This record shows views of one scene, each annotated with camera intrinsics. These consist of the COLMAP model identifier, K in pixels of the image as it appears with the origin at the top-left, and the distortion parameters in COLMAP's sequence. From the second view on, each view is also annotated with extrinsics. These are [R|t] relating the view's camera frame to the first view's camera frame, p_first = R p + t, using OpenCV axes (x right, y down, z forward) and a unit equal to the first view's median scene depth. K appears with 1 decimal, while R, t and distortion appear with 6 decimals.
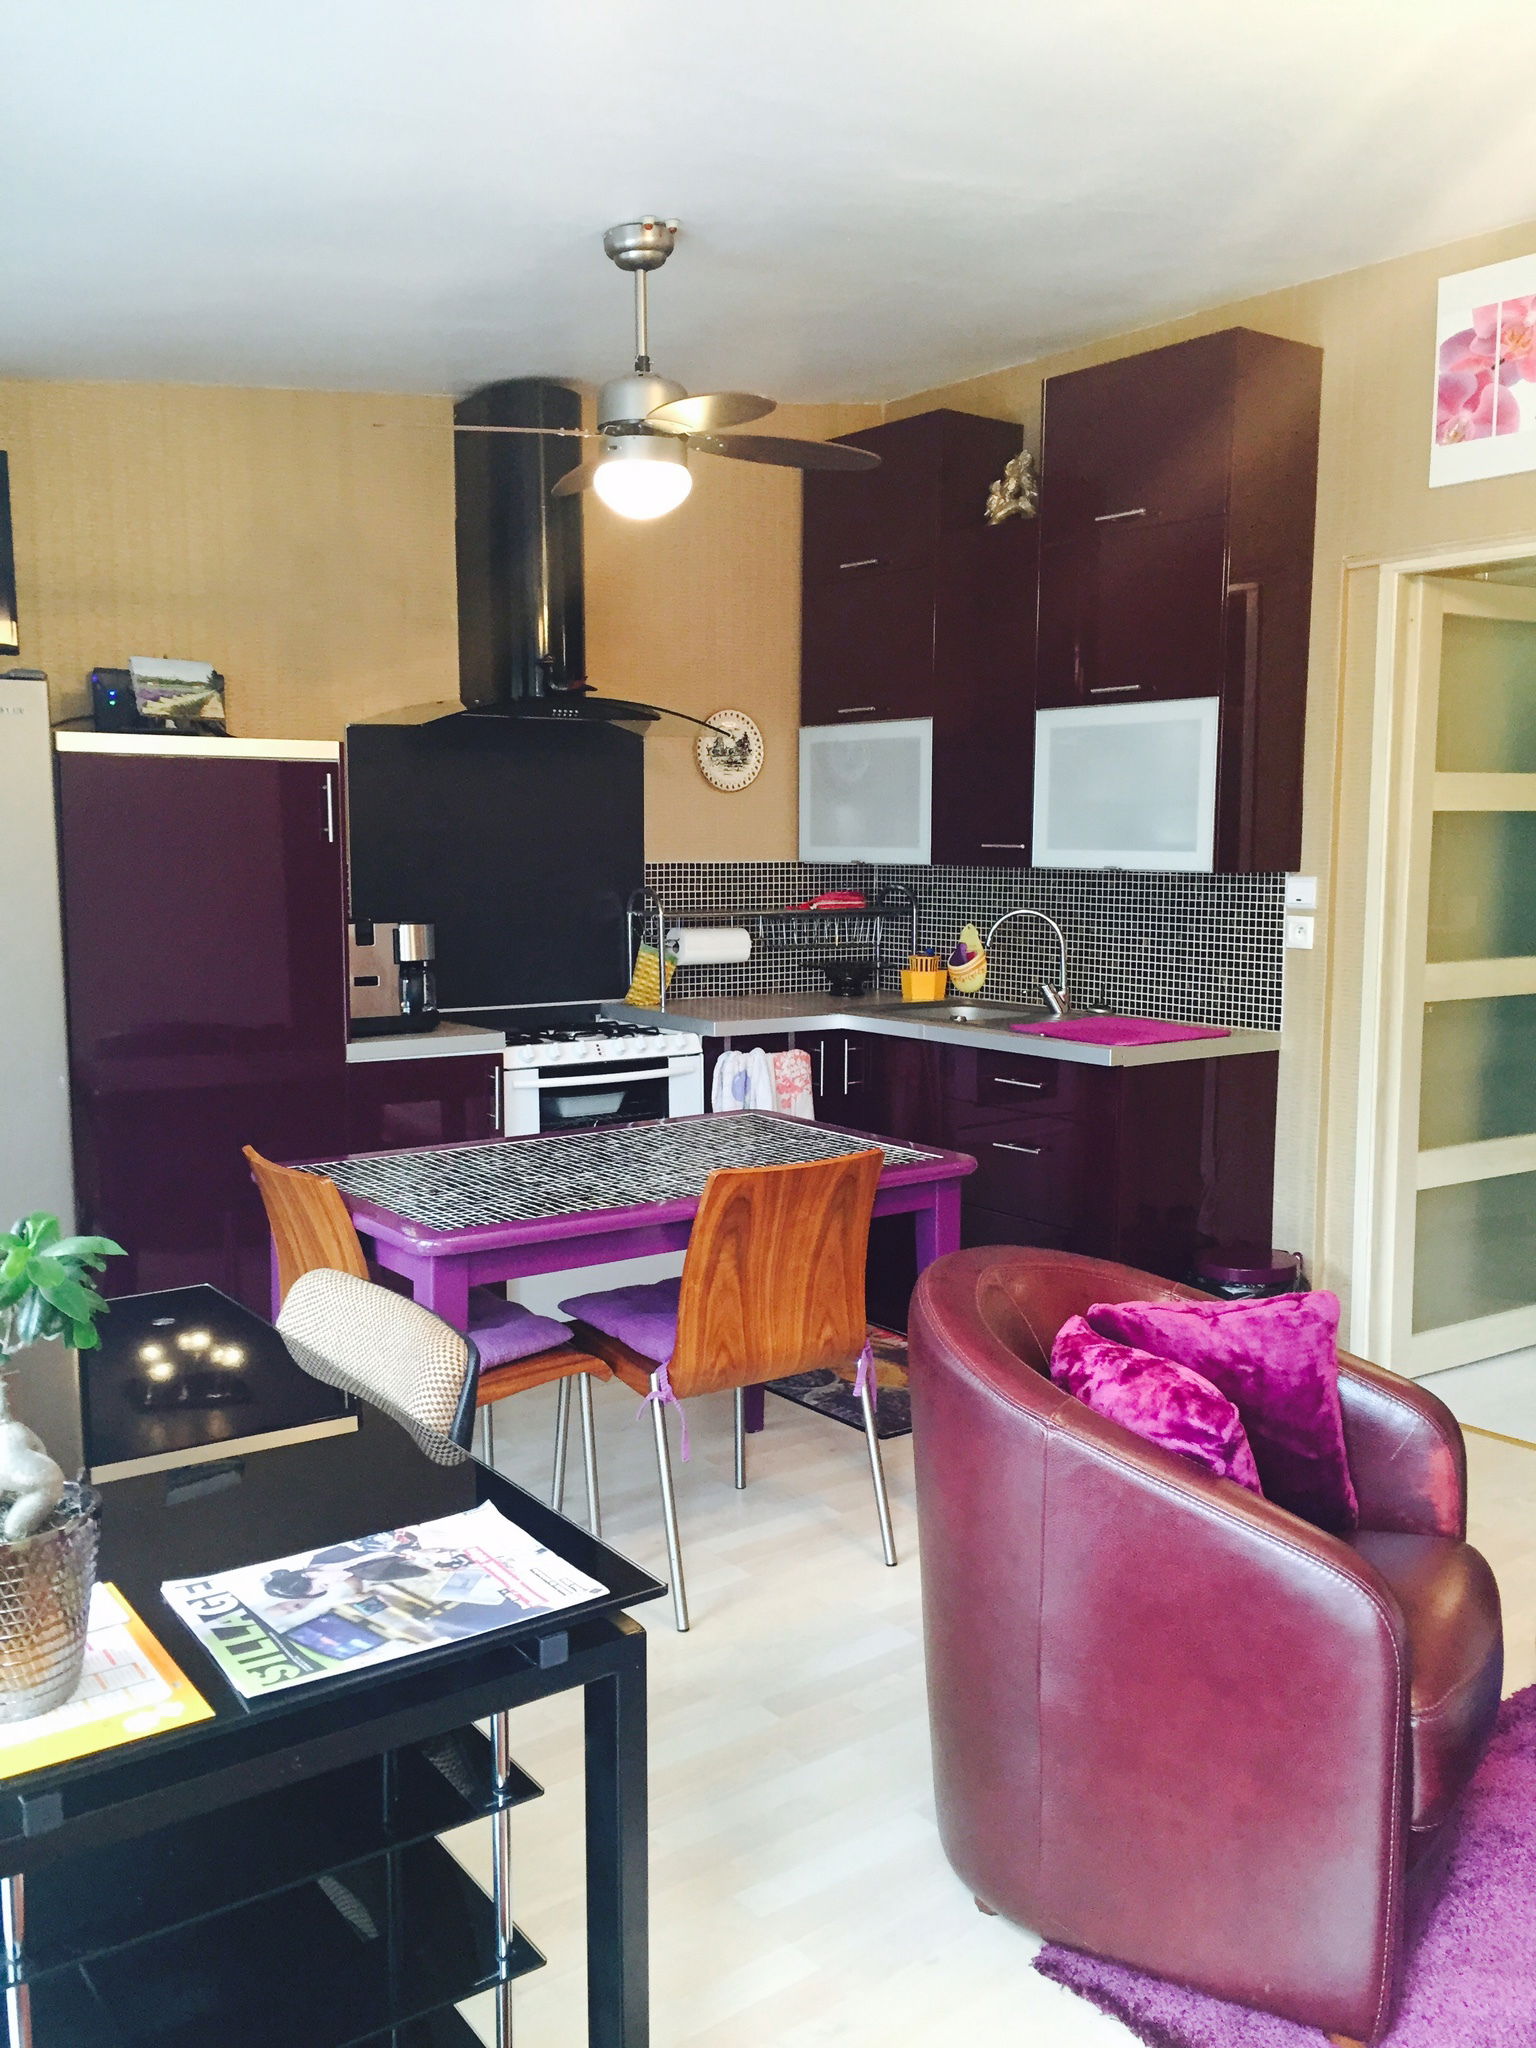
lens RADIAL K [[1748.0, 0, 770.7], [0, 1748.0, 1026.0], [0, 0, 1]] dist [0.077522, -0.116384]
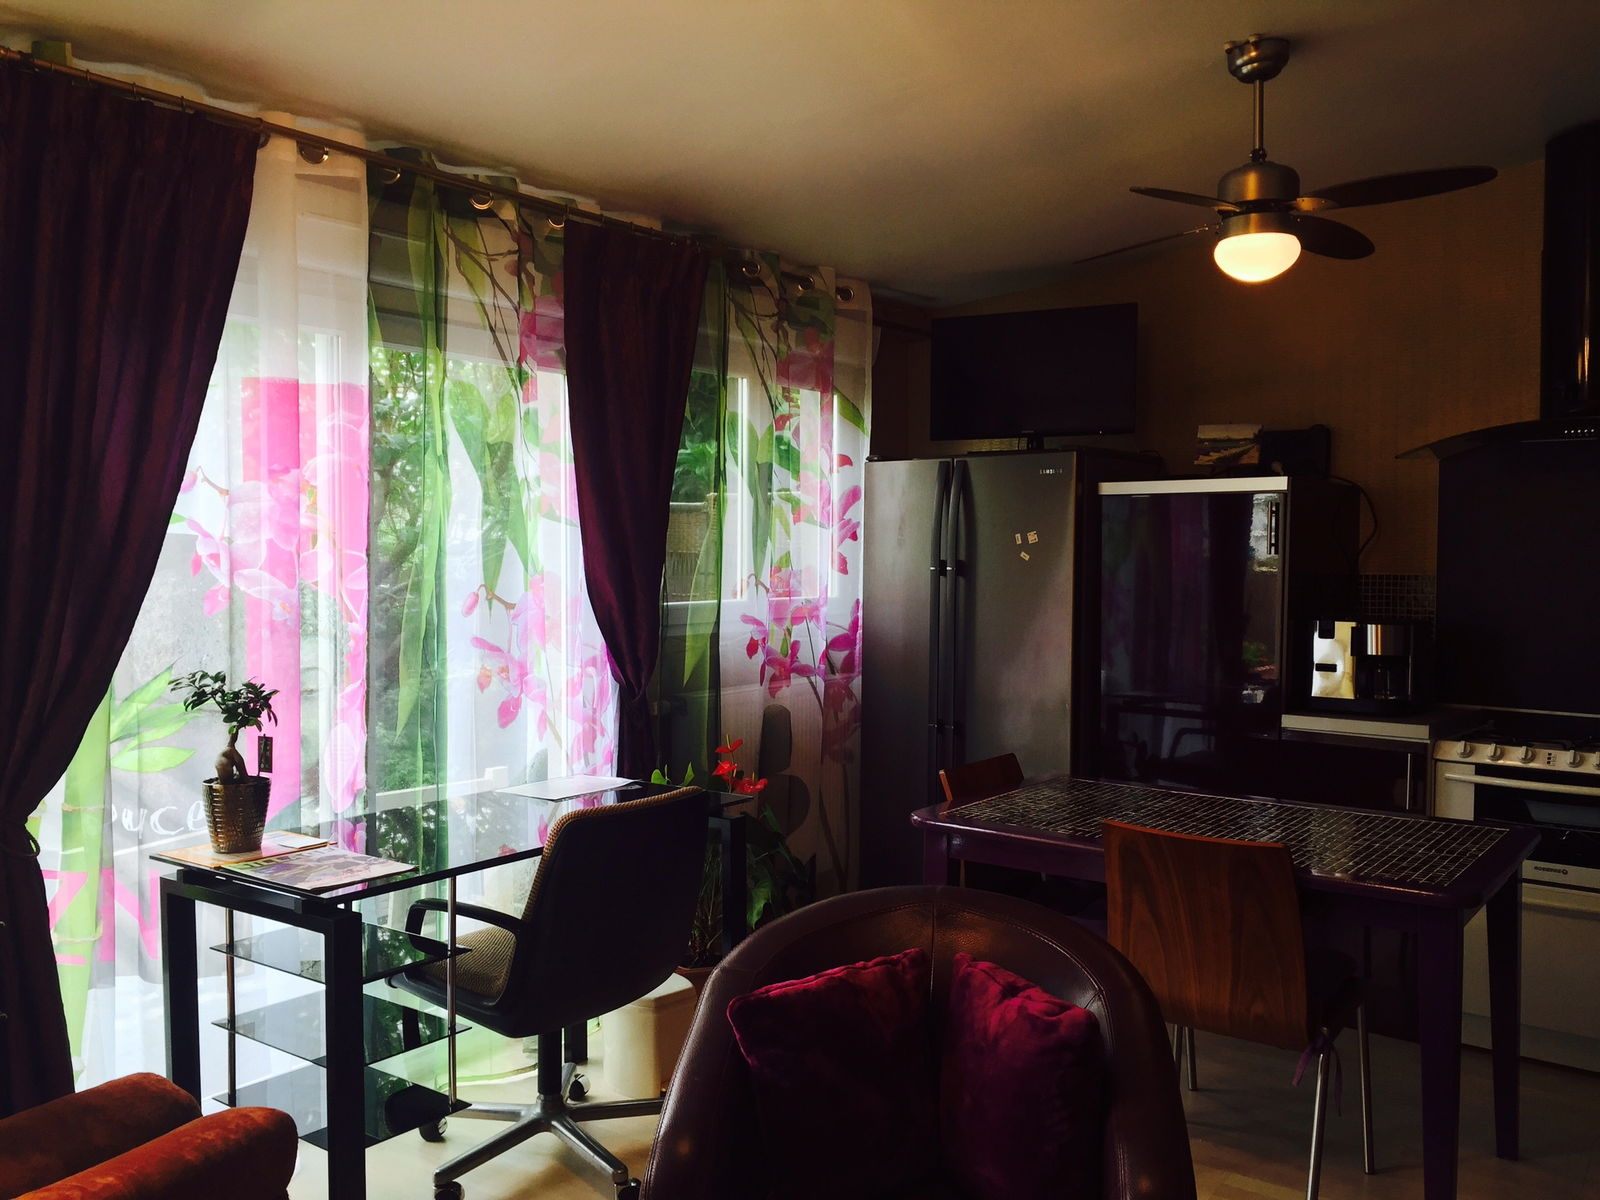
lens RADIAL K [[1365.6, 0, 811.6], [0, 1365.6, 602.4], [0, 0, 1]] dist [0.077522, -0.116384]
pose [[0.310592, 0.036927, -0.949826, 0.570609], [-0.114481, 0.993425, 0.001187, -0.030775], [0.943624, 0.108368, 0.312777, 0.353855]]
